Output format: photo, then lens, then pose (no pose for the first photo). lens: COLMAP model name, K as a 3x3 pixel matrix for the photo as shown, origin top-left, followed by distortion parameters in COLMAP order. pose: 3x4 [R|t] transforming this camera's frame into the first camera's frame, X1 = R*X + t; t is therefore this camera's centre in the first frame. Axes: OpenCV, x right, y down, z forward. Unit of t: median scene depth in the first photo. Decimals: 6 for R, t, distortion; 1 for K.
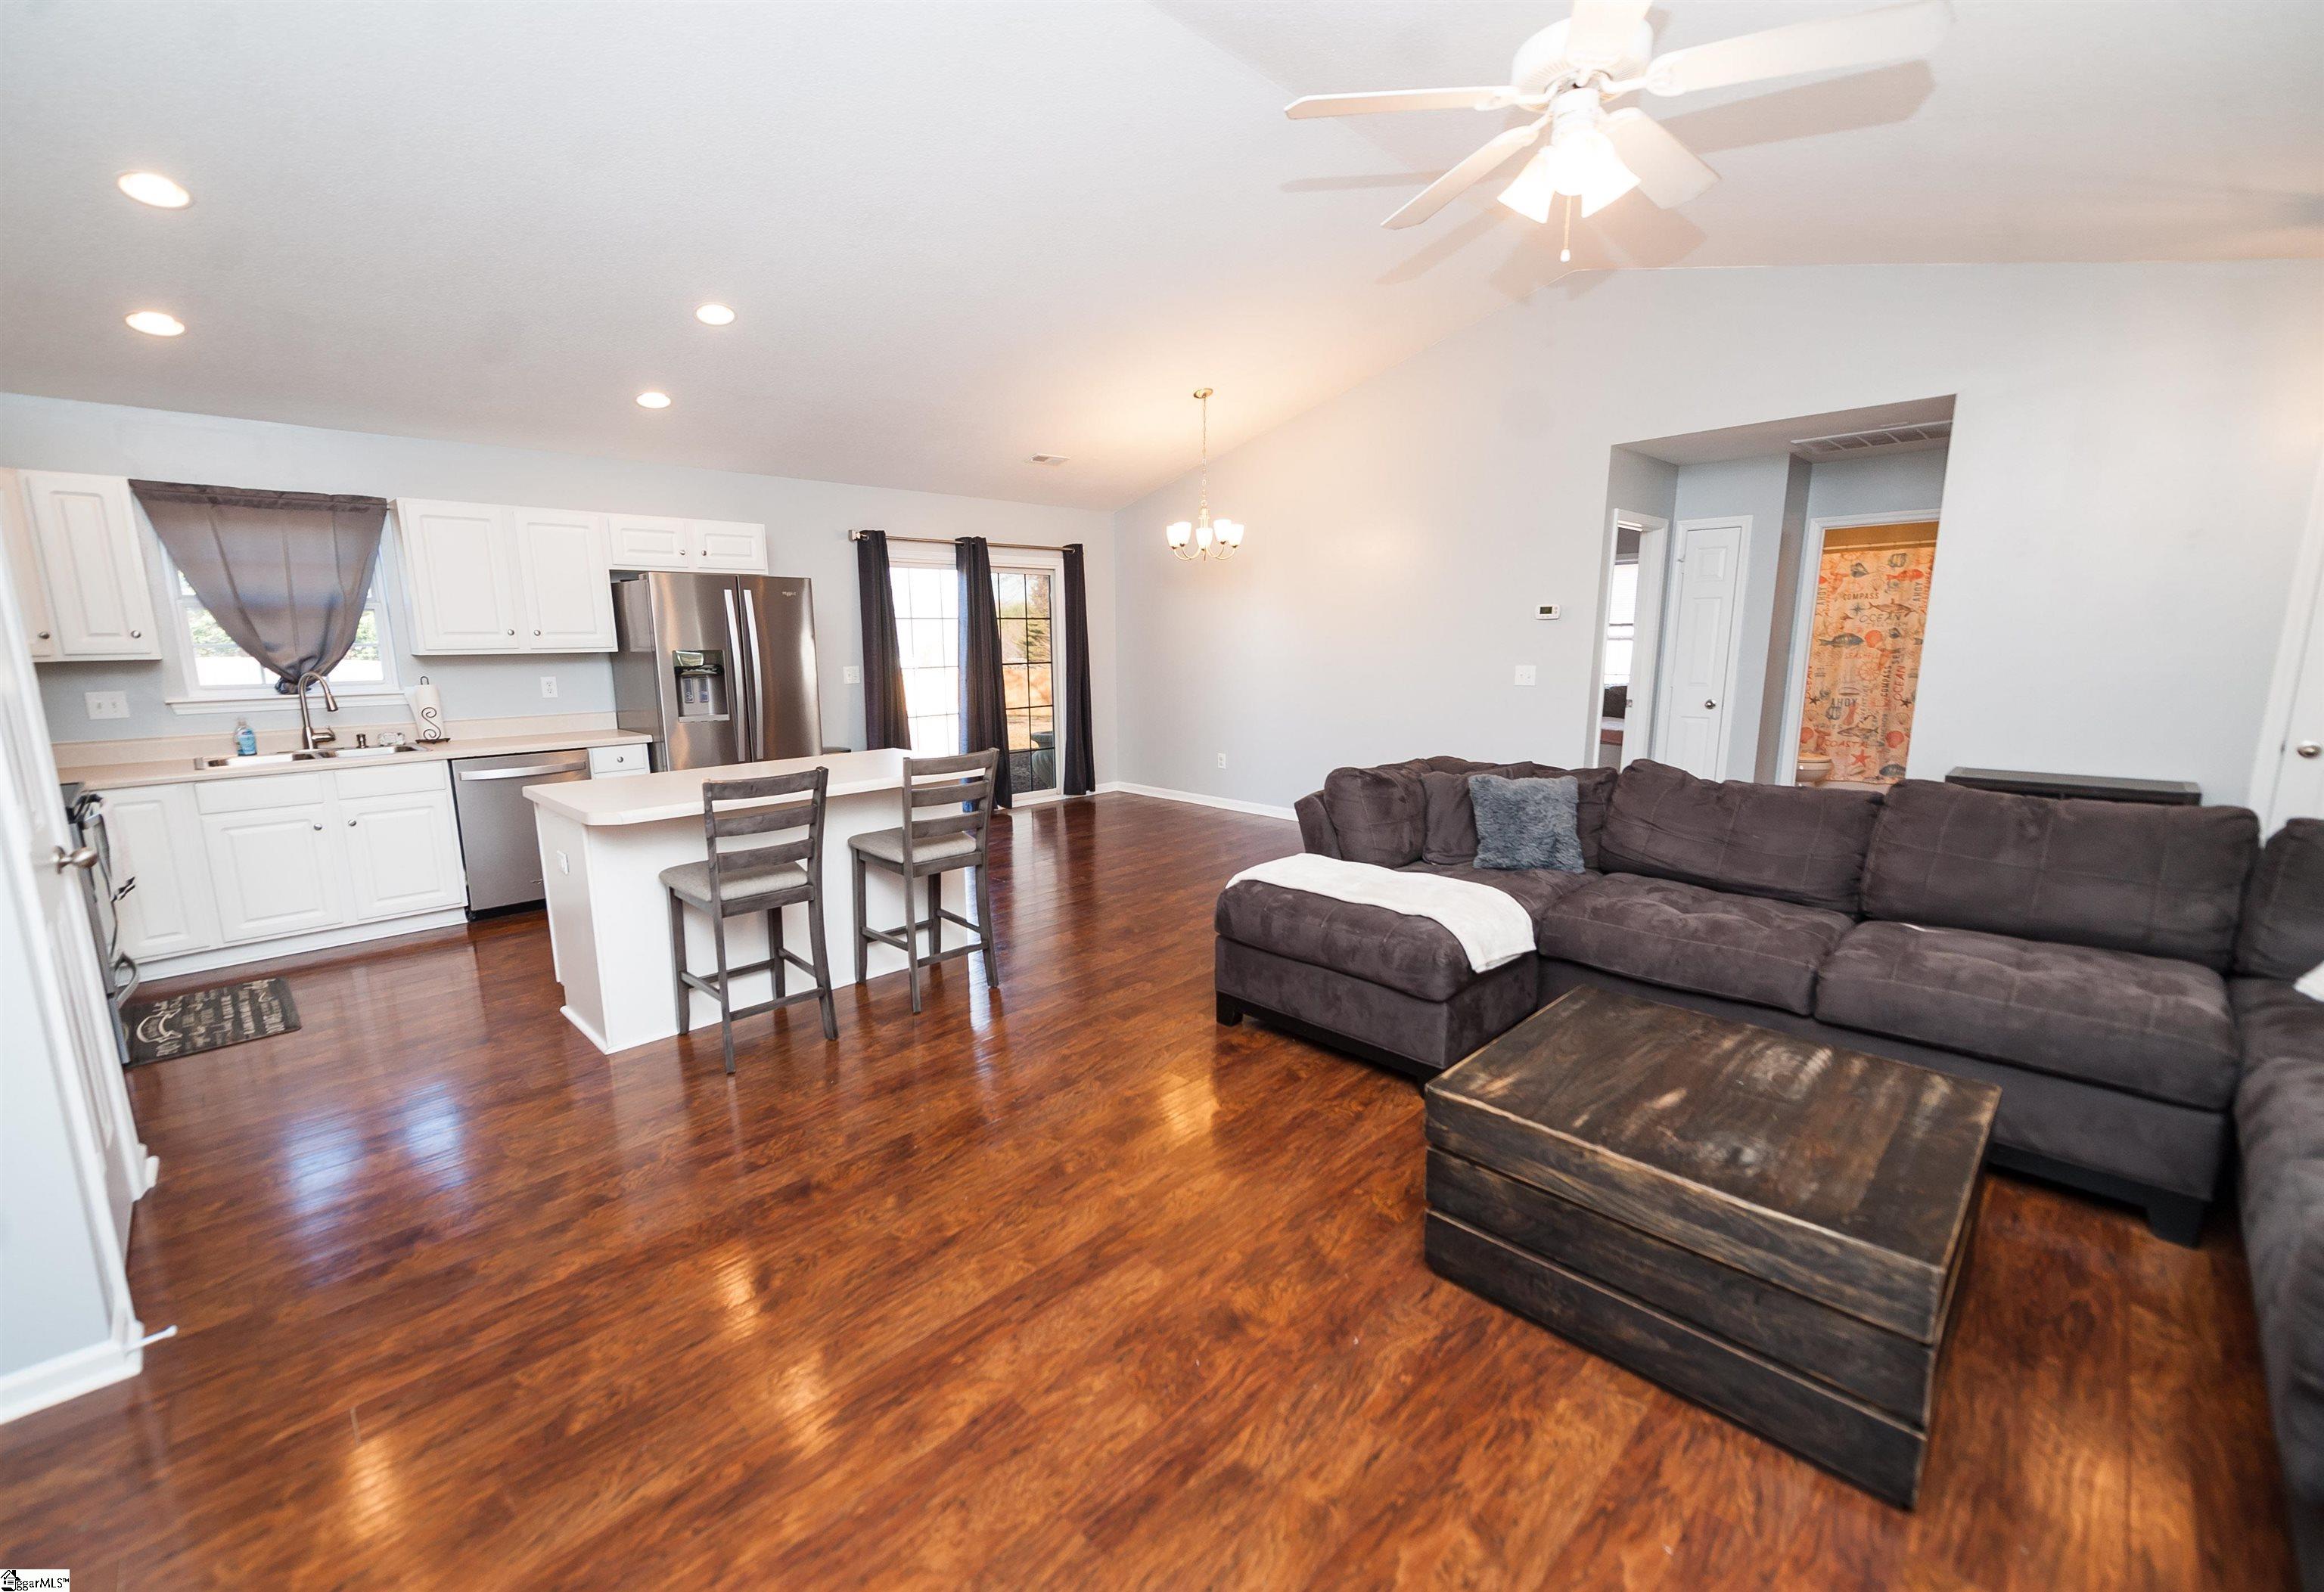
lens RADIAL K [[949.6, 0, 1122.7], [0, 949.6, 805.3], [0, 0, 1]] dist [0.011541, -0.000586]
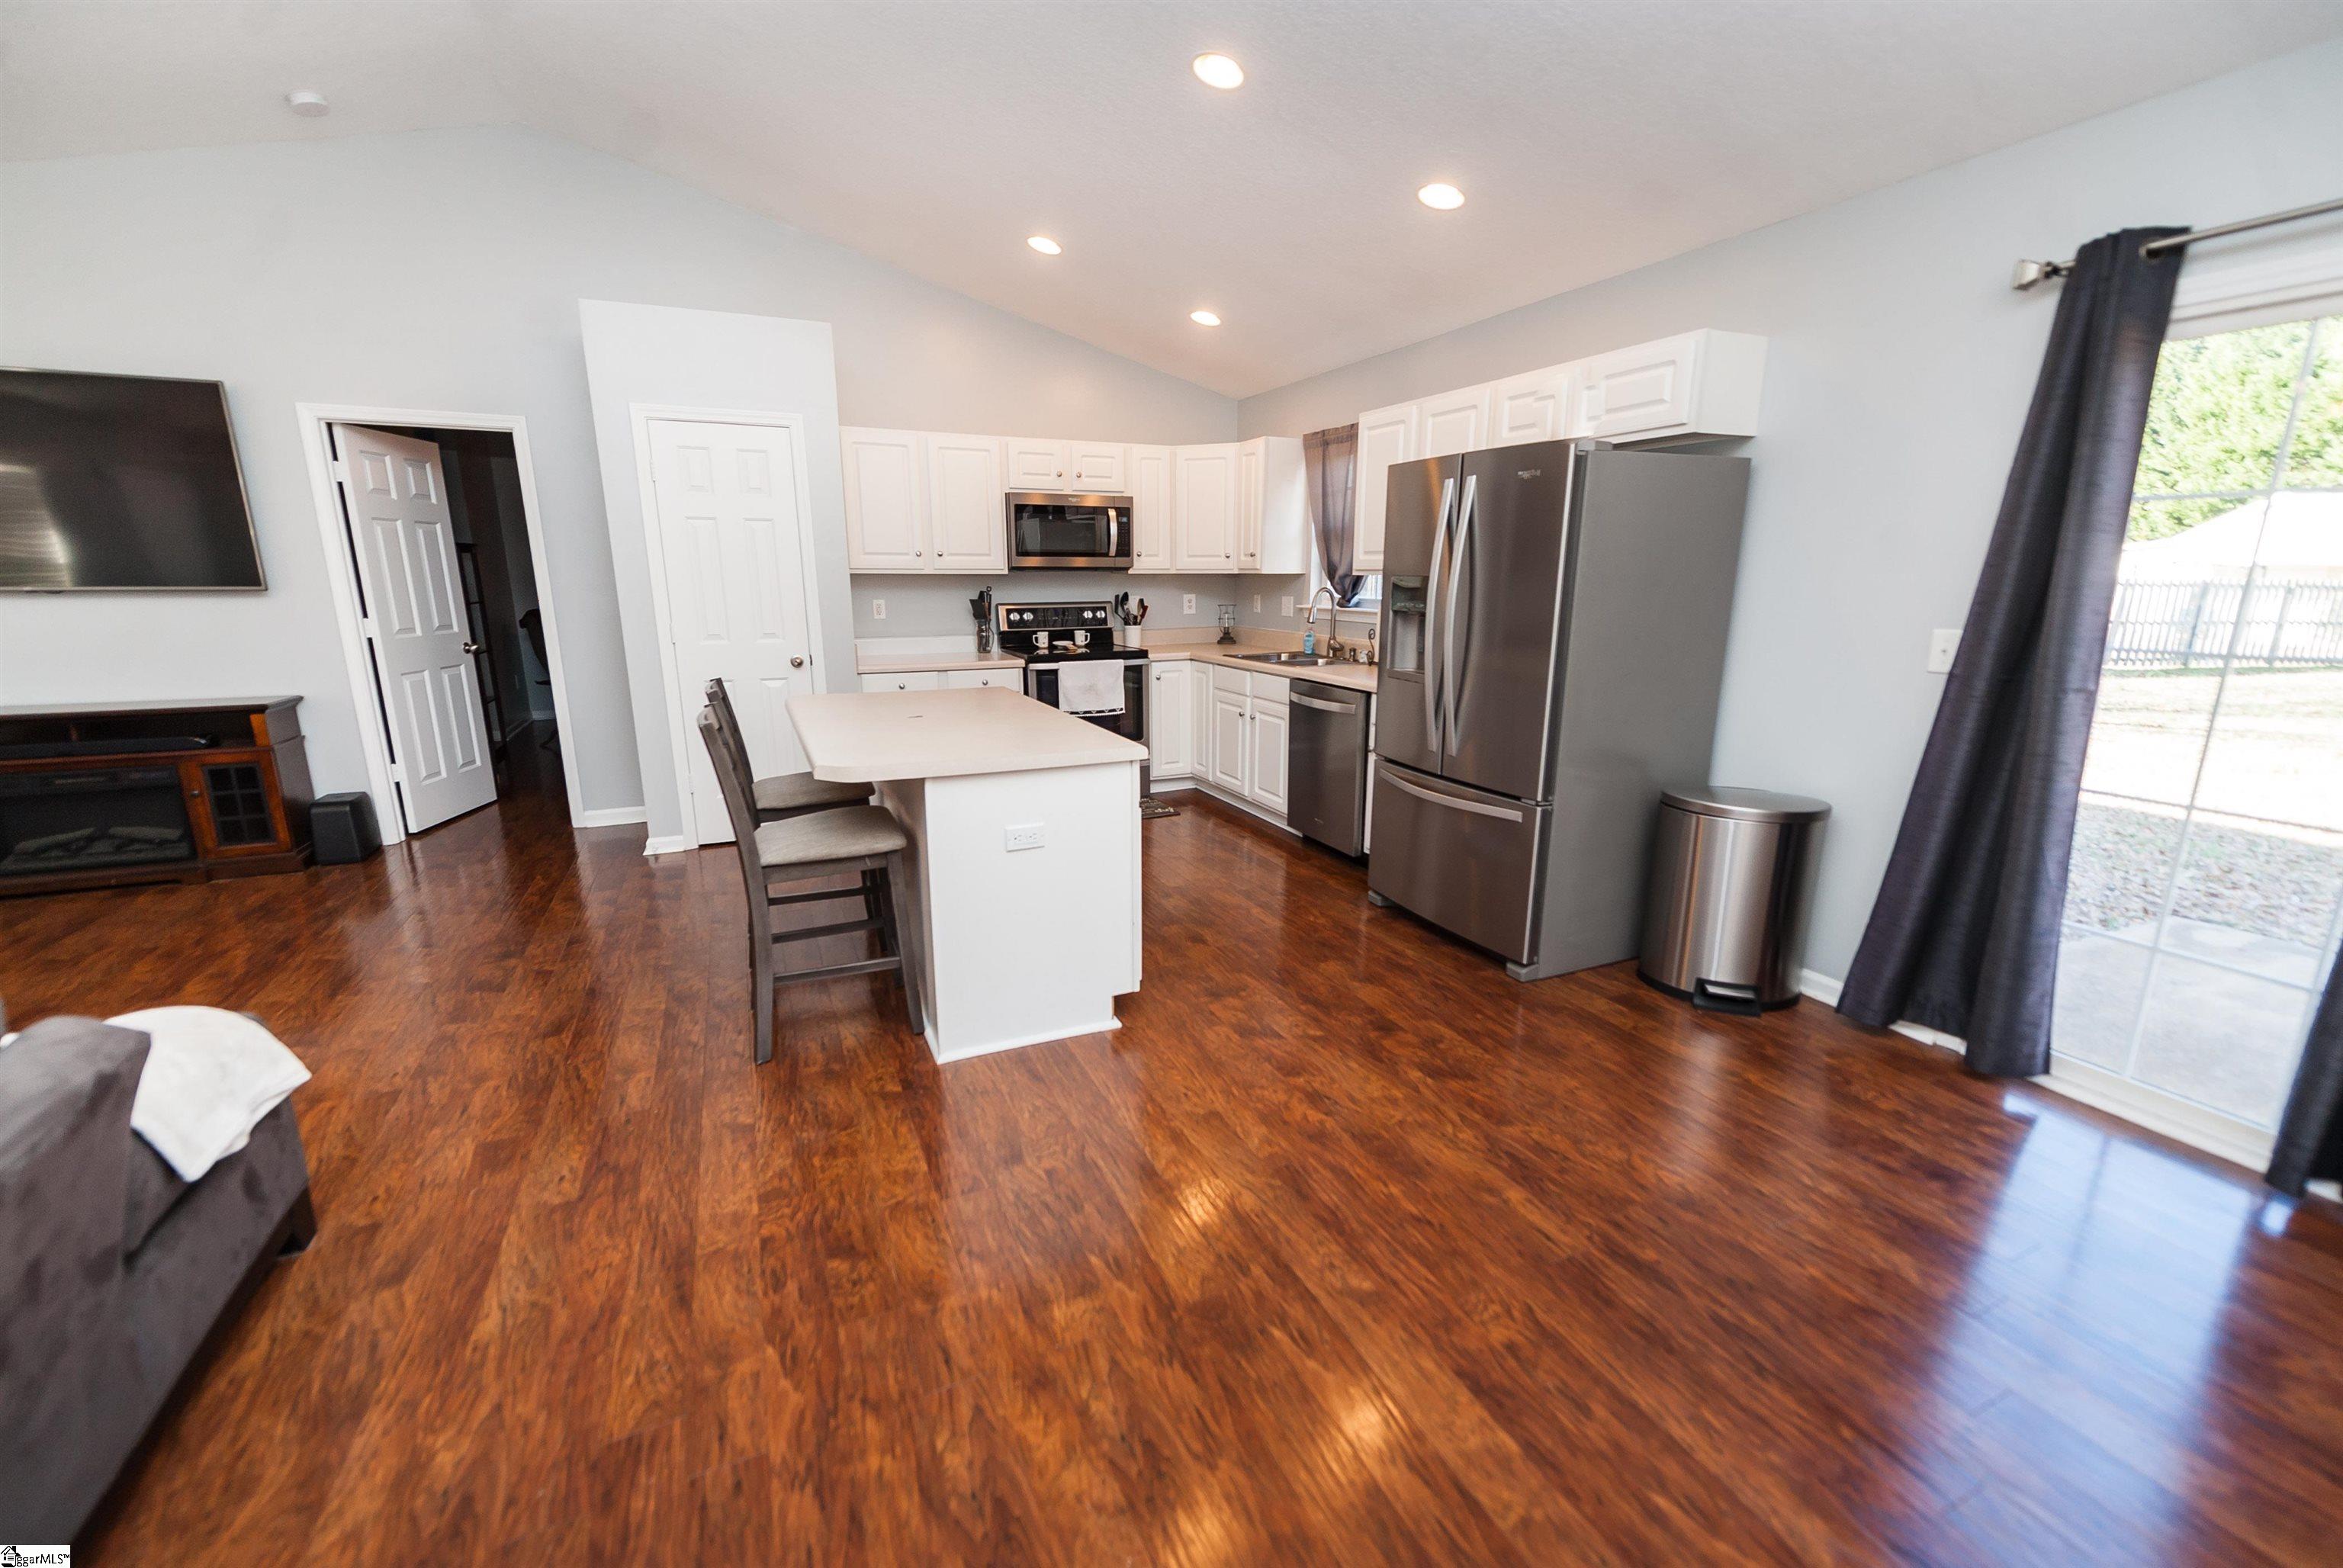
lens RADIAL K [[943.9, 0, 1162.9], [0, 943.9, 795.8], [0, 0, 1]] dist [0.016838, -0.006533]
pose [[-0.335196, 0.230509, -0.913515, 0.403630], [-0.168876, 0.939205, 0.298957, -0.283328], [0.926890, 0.254480, -0.275890, 1.609902]]
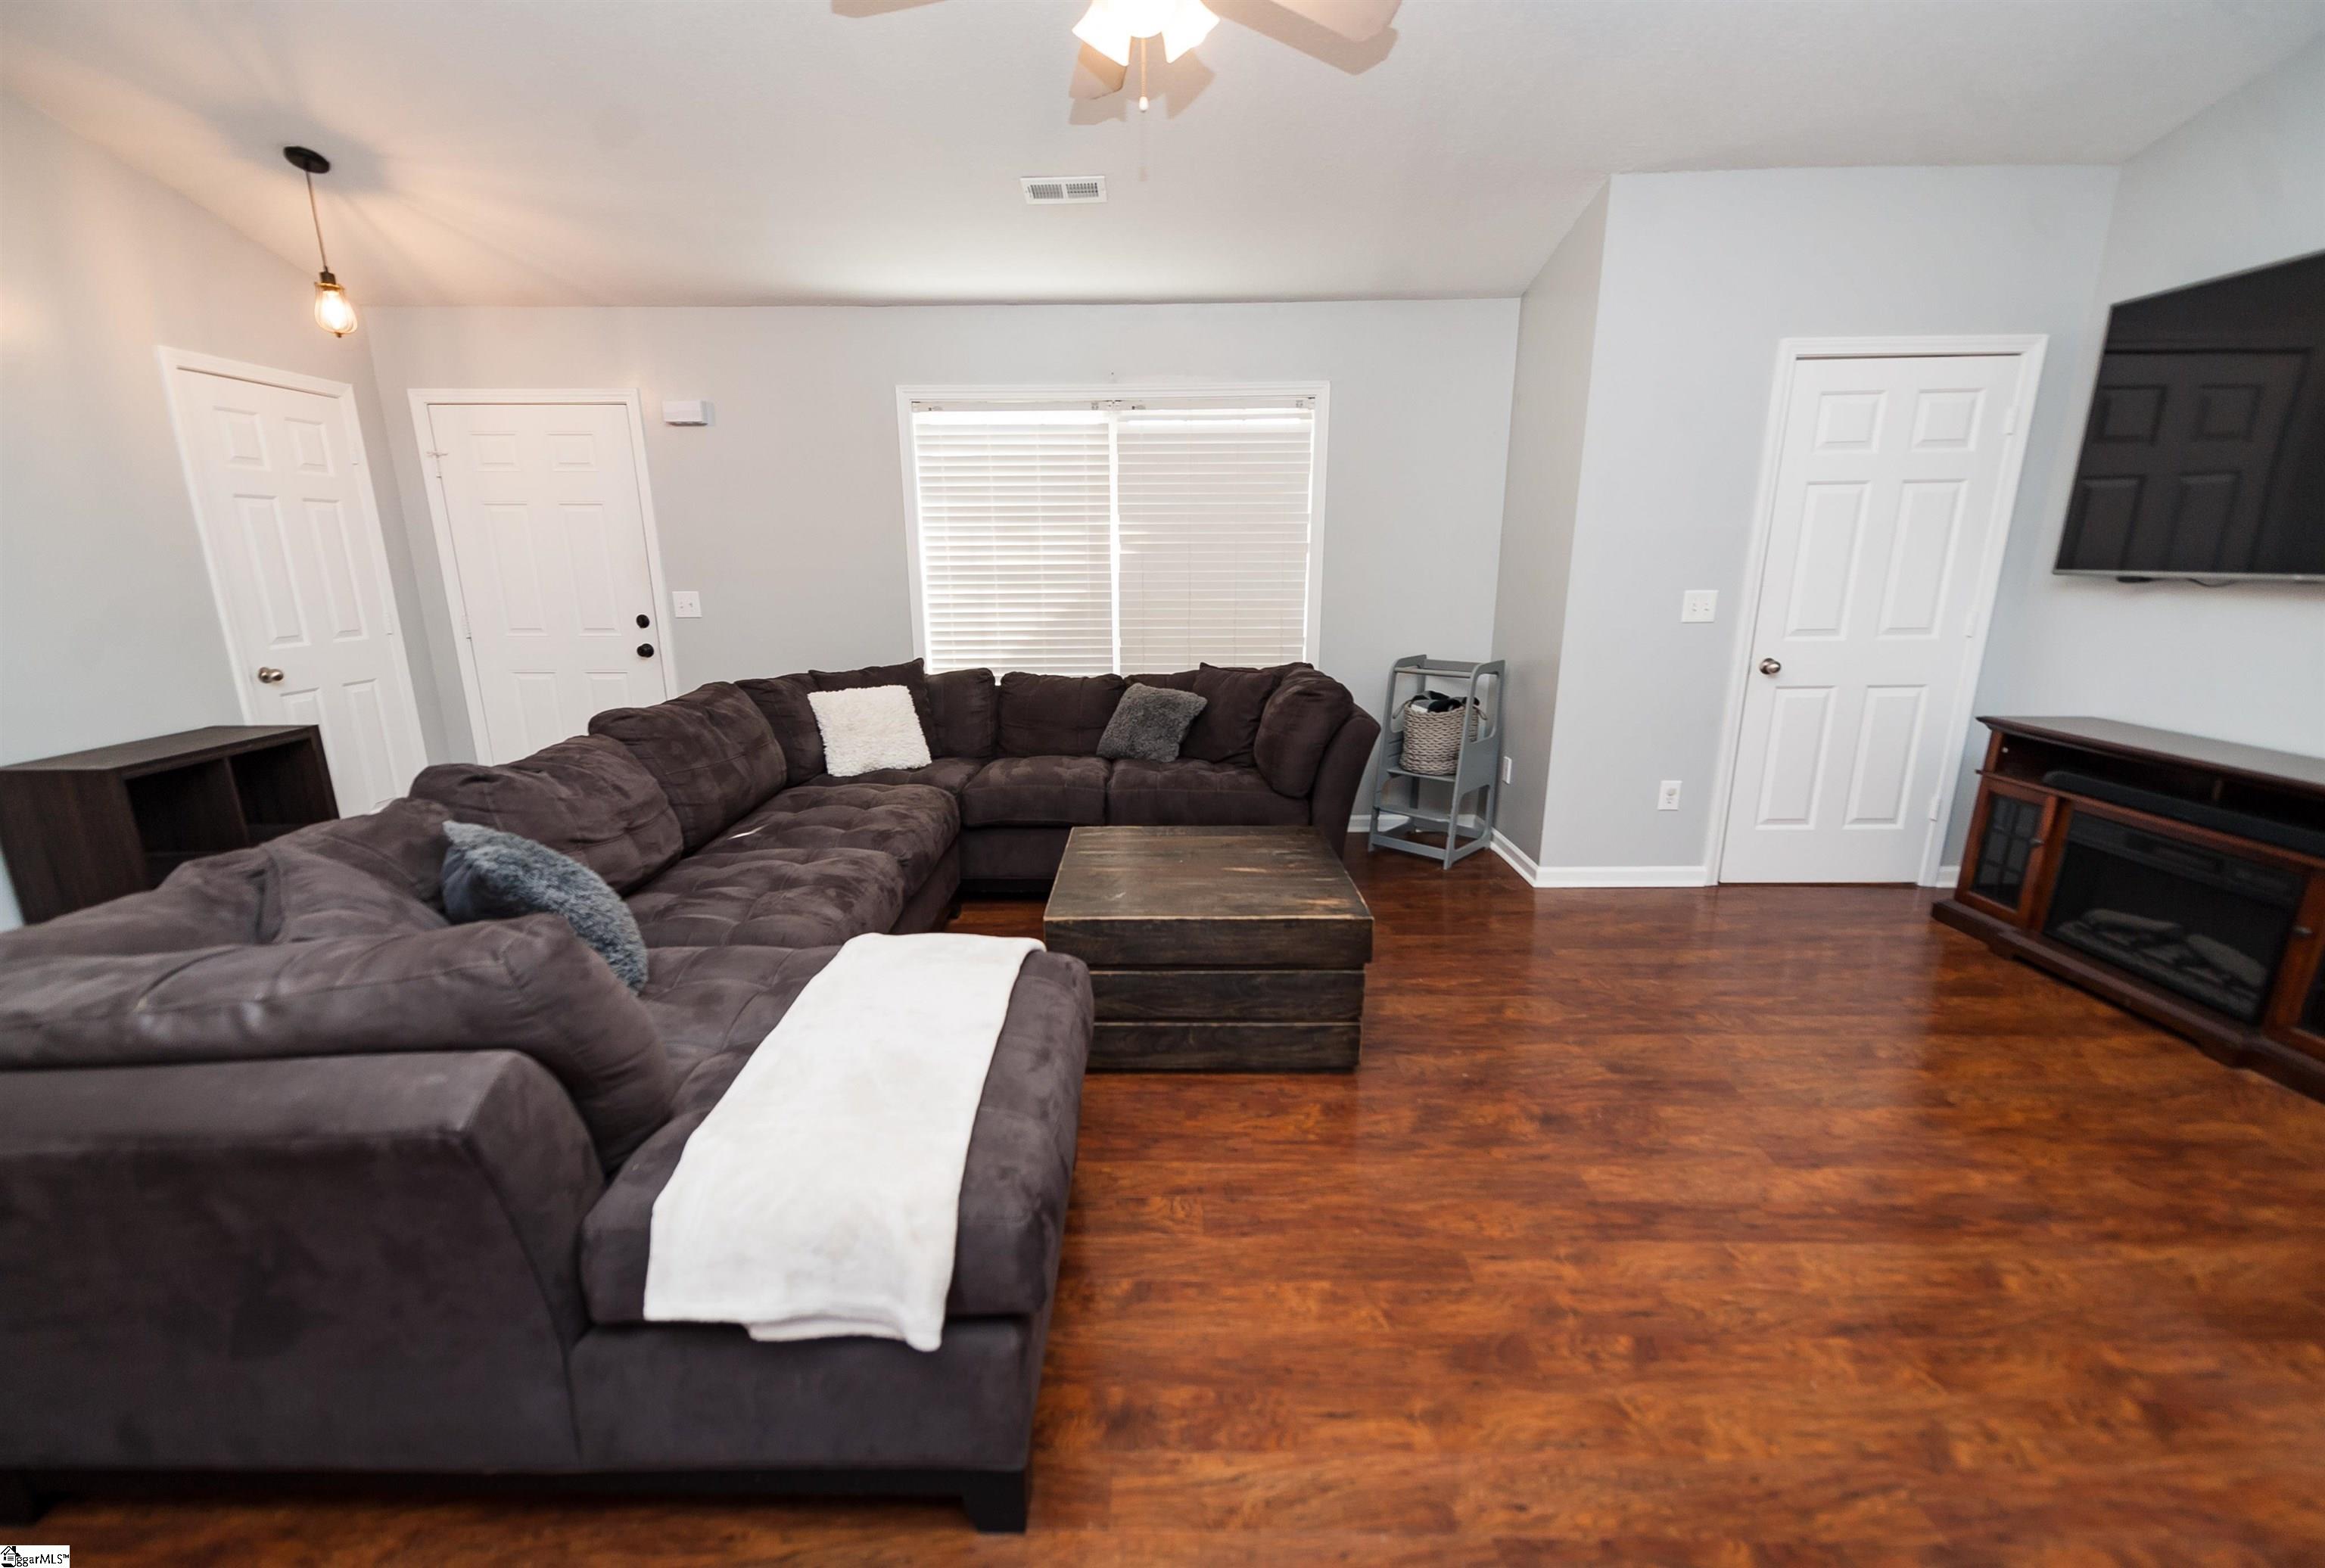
lens RADIAL K [[952.3, 0, 1147.4], [0, 952.3, 797.2], [0, 0, 1]] dist [0.019715, -0.007342]
pose [[-0.712619, -0.158169, 0.683488, -0.162595], [0.141209, 0.921975, 0.360586, -0.190009], [-0.687193, 0.353475, -0.634682, 1.142949]]
